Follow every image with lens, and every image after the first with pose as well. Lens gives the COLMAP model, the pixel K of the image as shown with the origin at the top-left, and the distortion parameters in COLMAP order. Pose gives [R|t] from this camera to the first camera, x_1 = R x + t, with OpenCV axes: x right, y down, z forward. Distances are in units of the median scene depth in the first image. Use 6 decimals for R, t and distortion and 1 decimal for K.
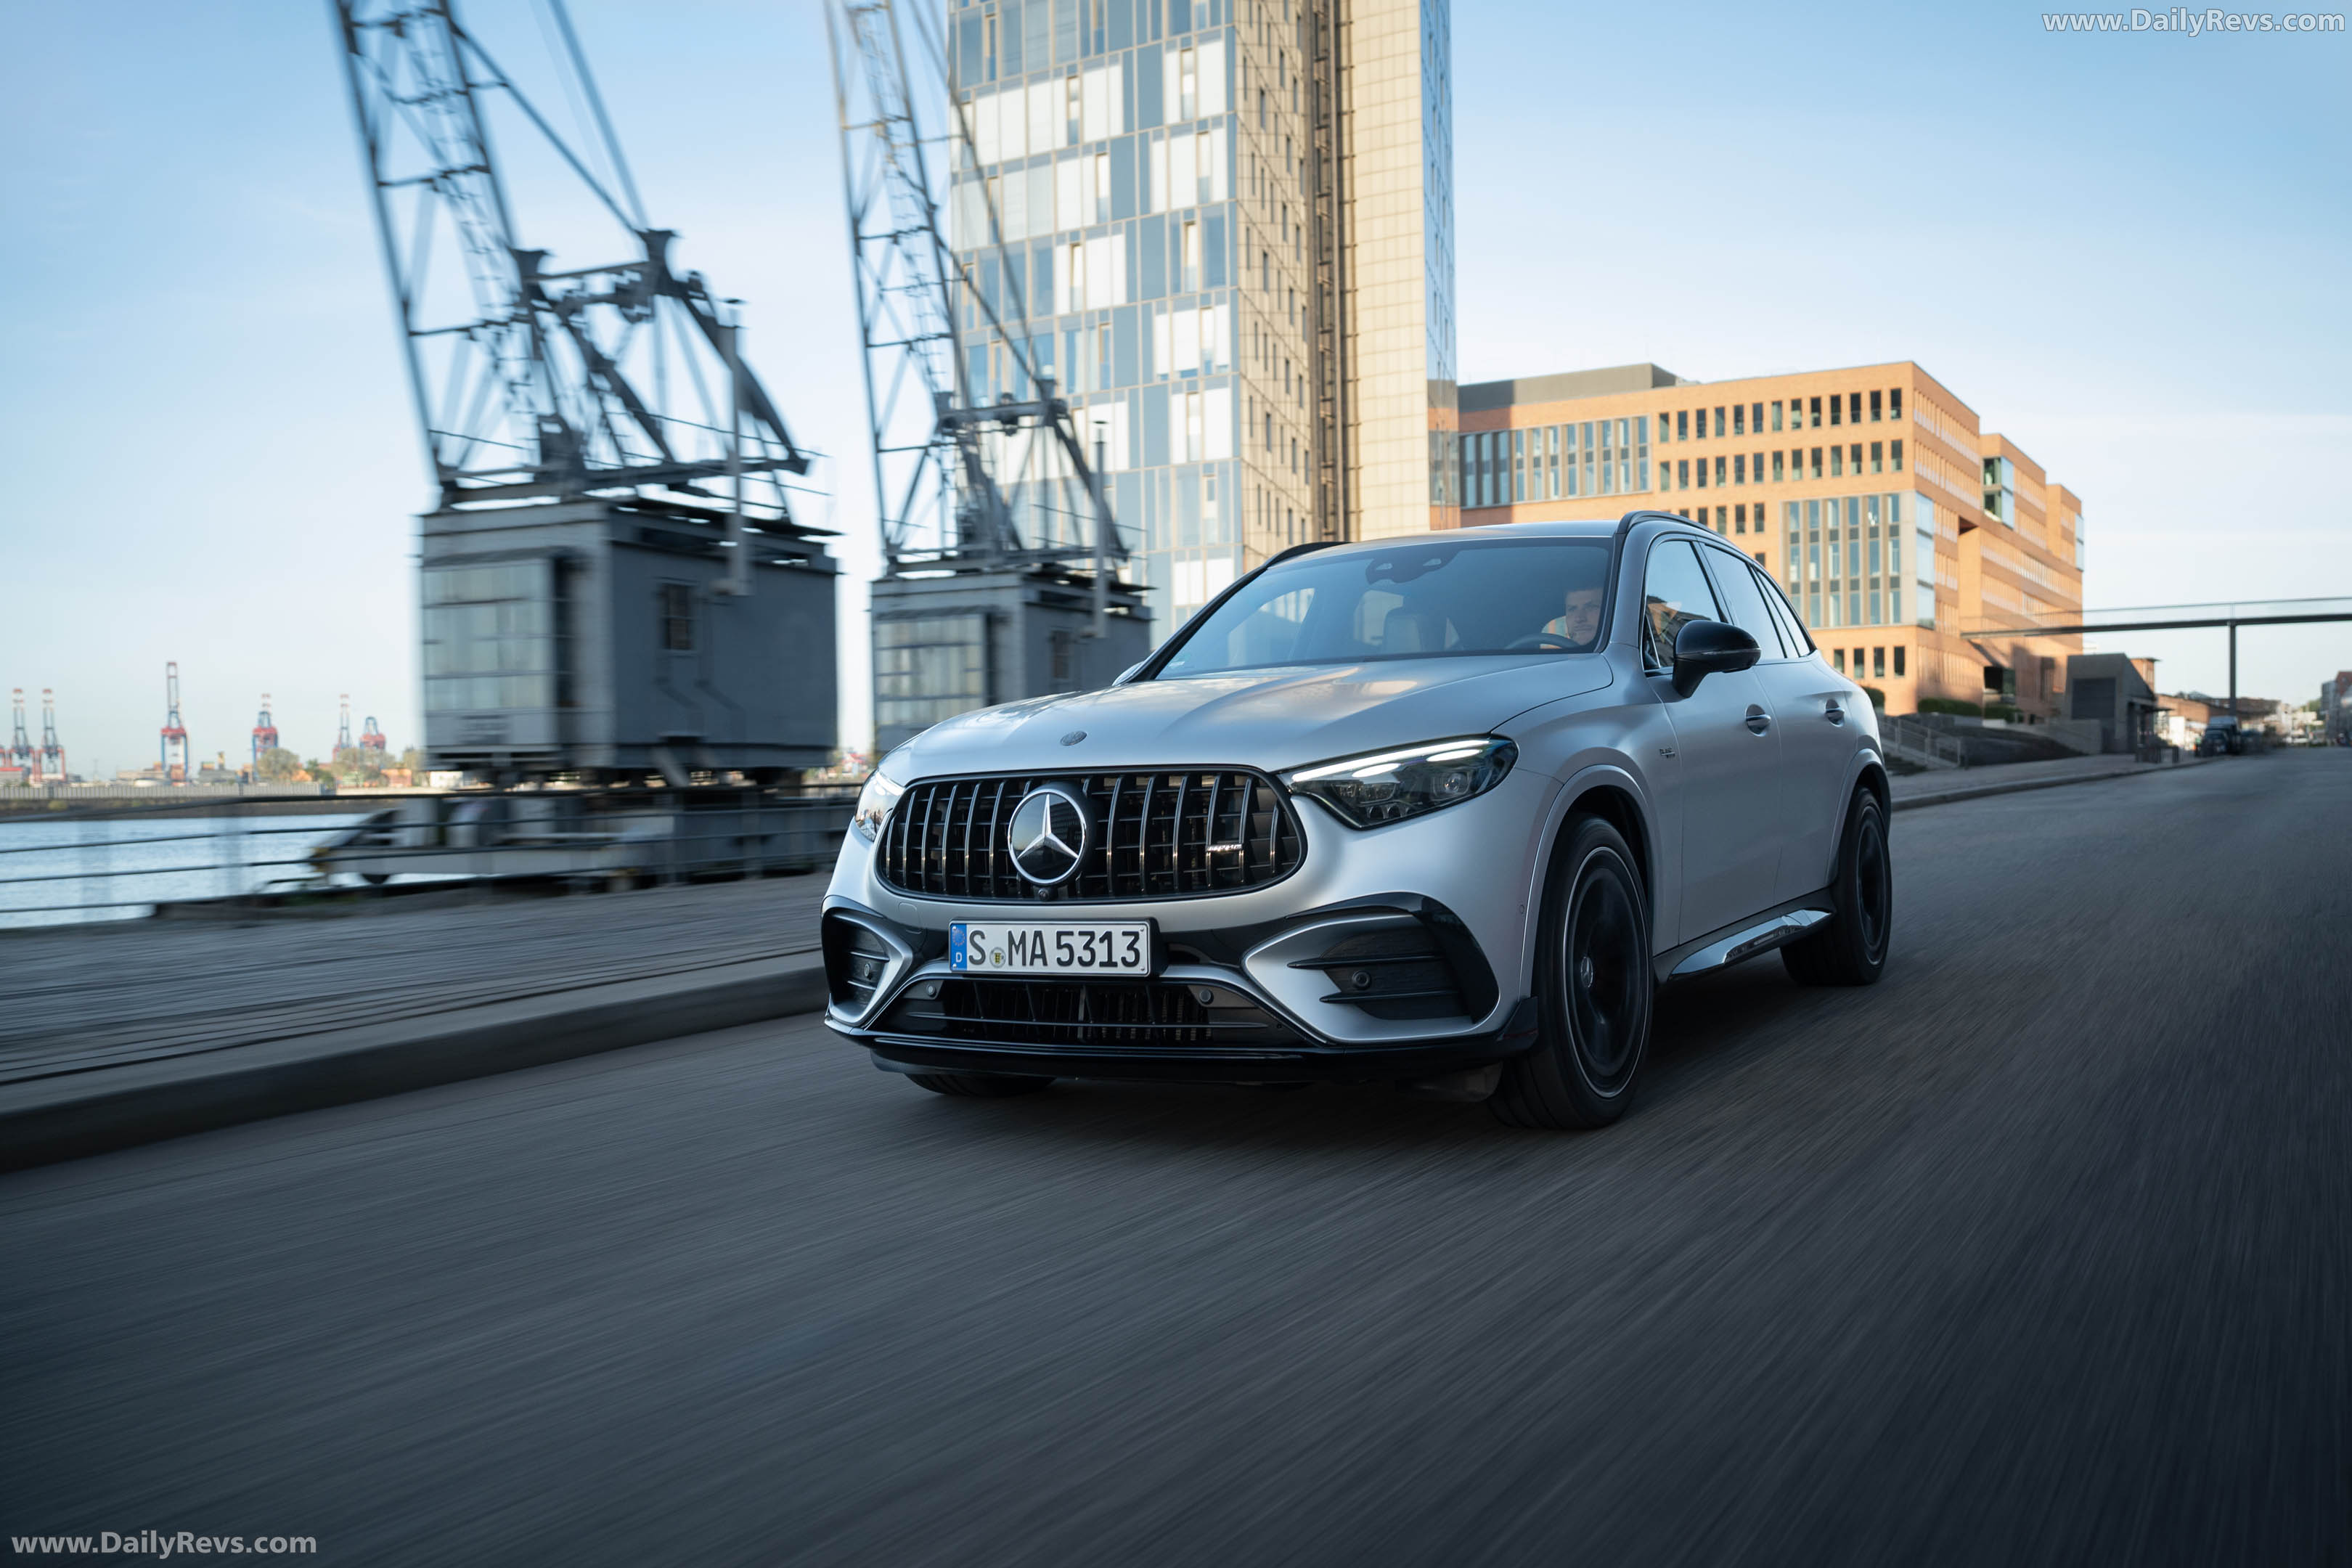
lens RADIAL K [[1966.9, 0, 1261.8], [0, 1966.9, 784.5], [0, 0, 1]] dist [-0.001060, -0.000316]
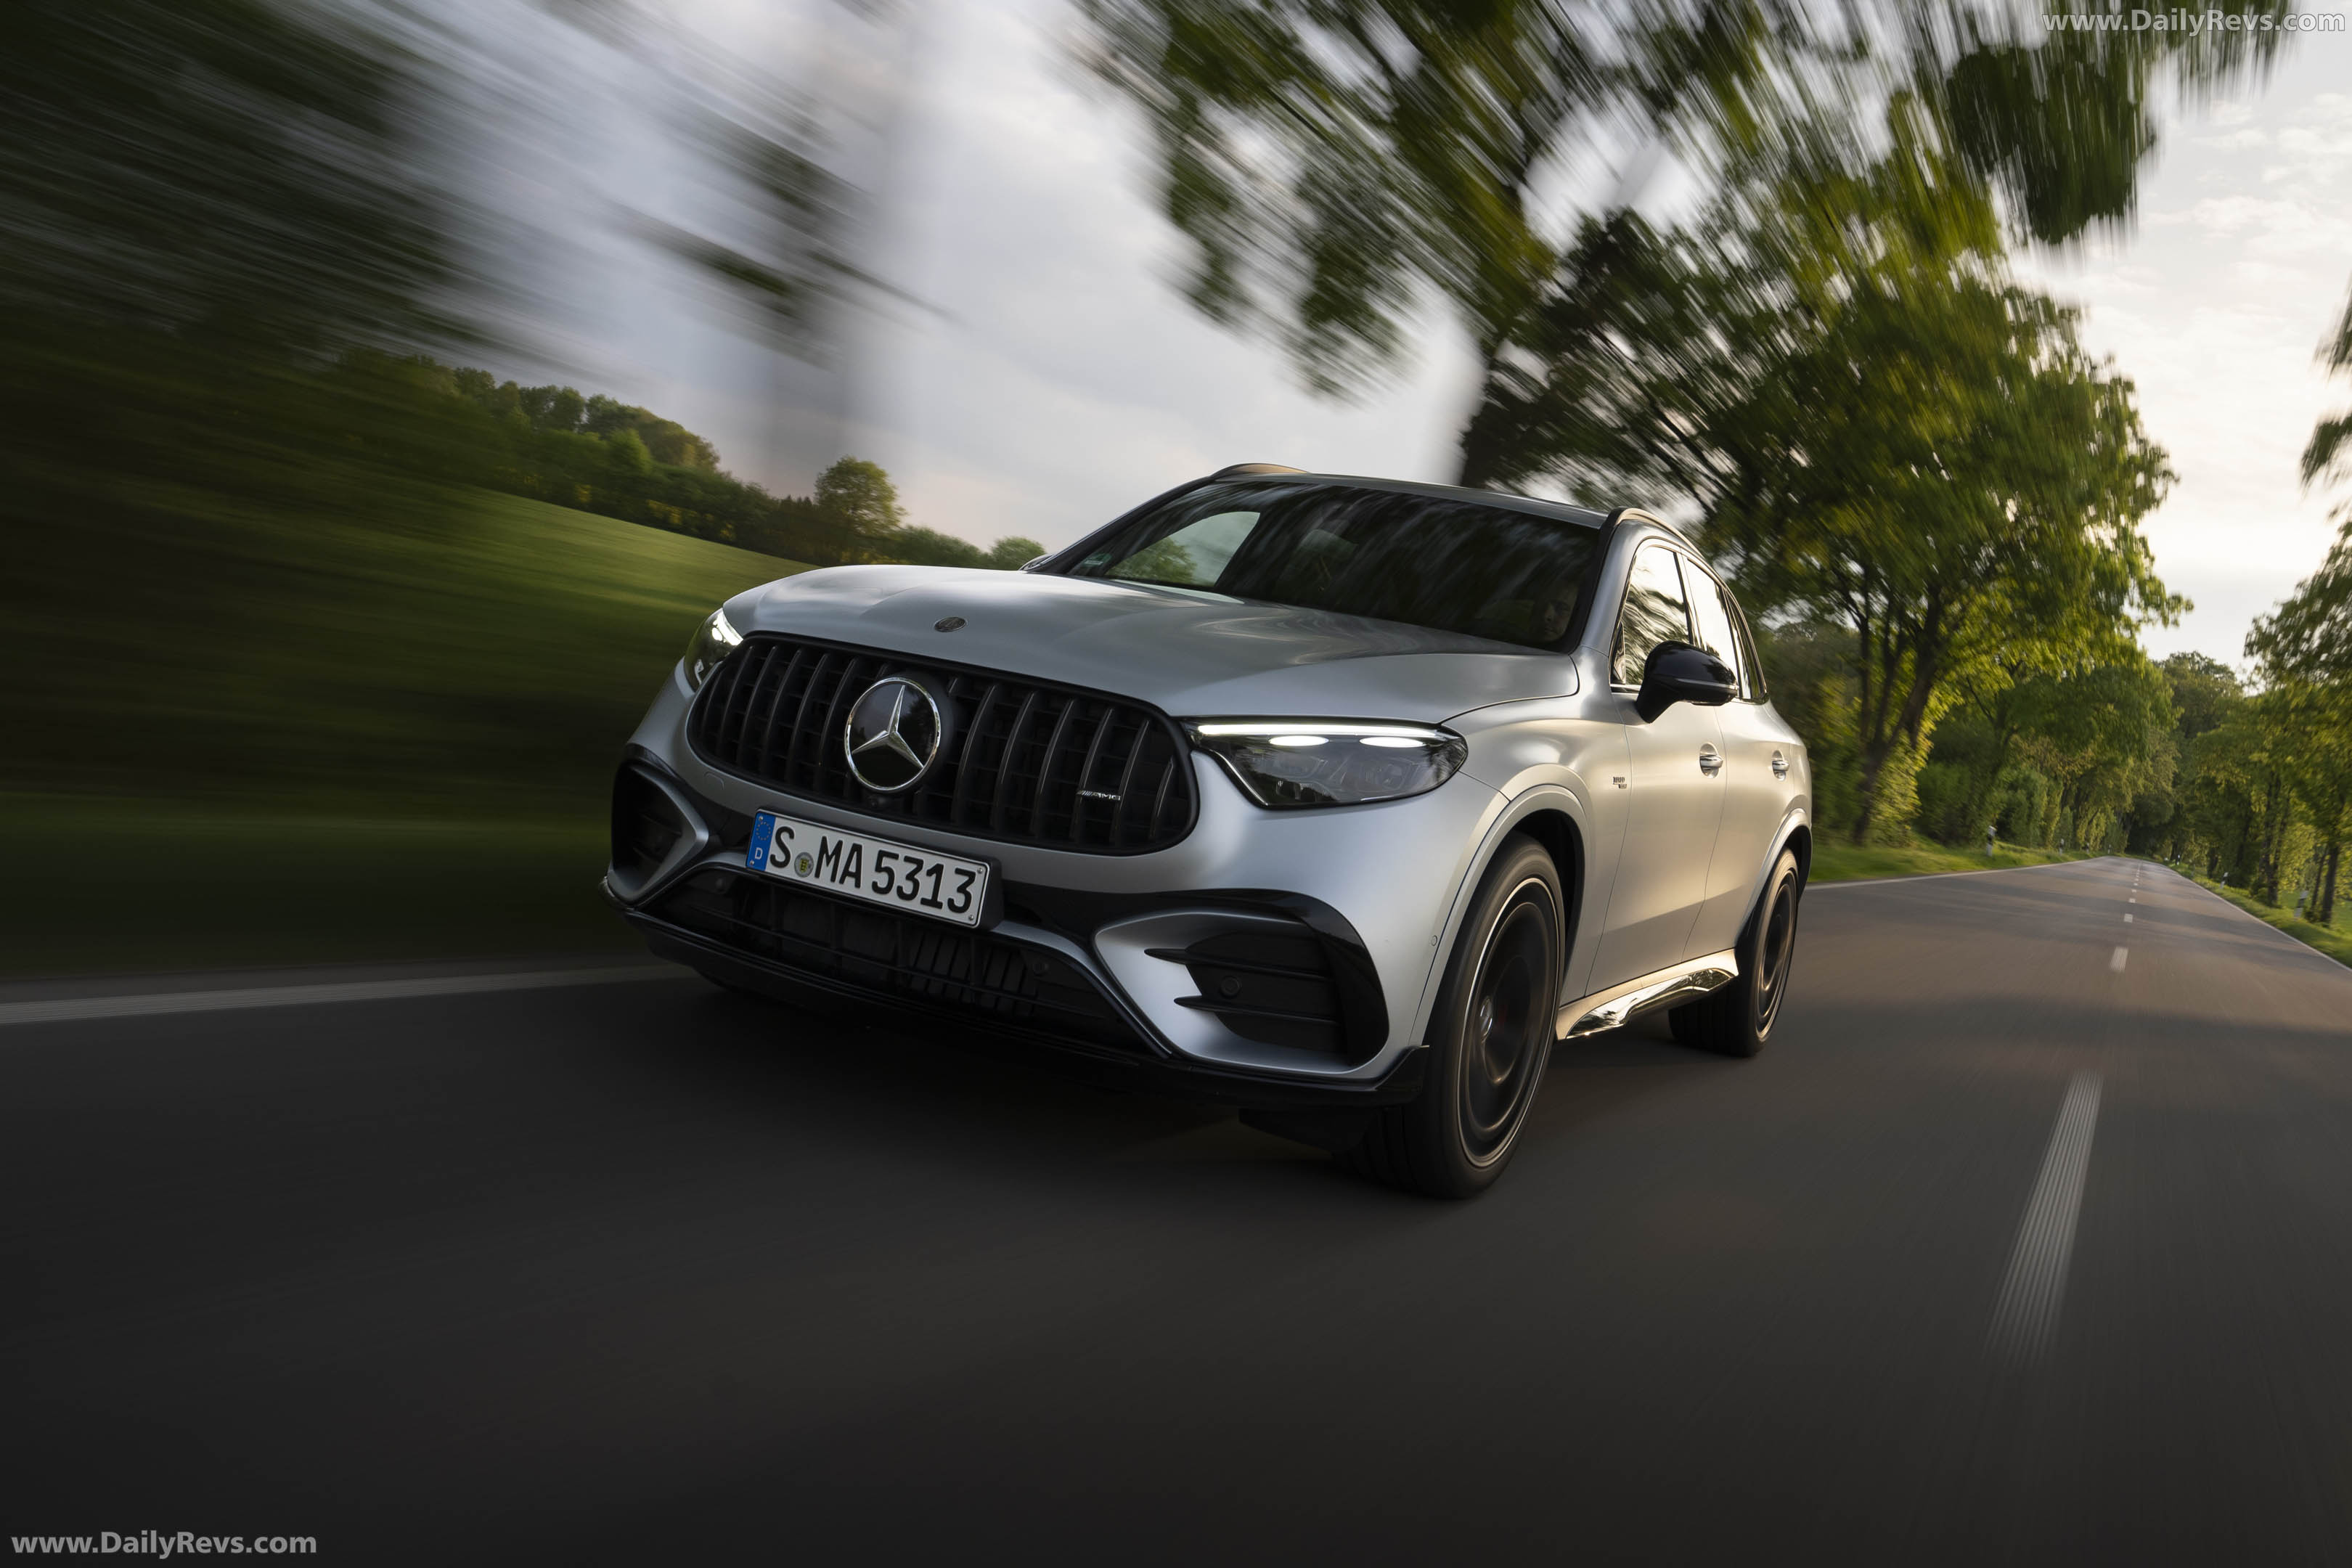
lens RADIAL K [[1824.0, 0, 1284.3], [0, 1824.0, 750.3], [0, 0, 1]] dist [-0.002744, 0.000211]
pose [[0.975544, 0.209408, 0.066803, 0.001533], [-0.211209, 0.977214, 0.021067, -0.018129], [-0.060869, -0.034661, 0.997544, 0.230227]]
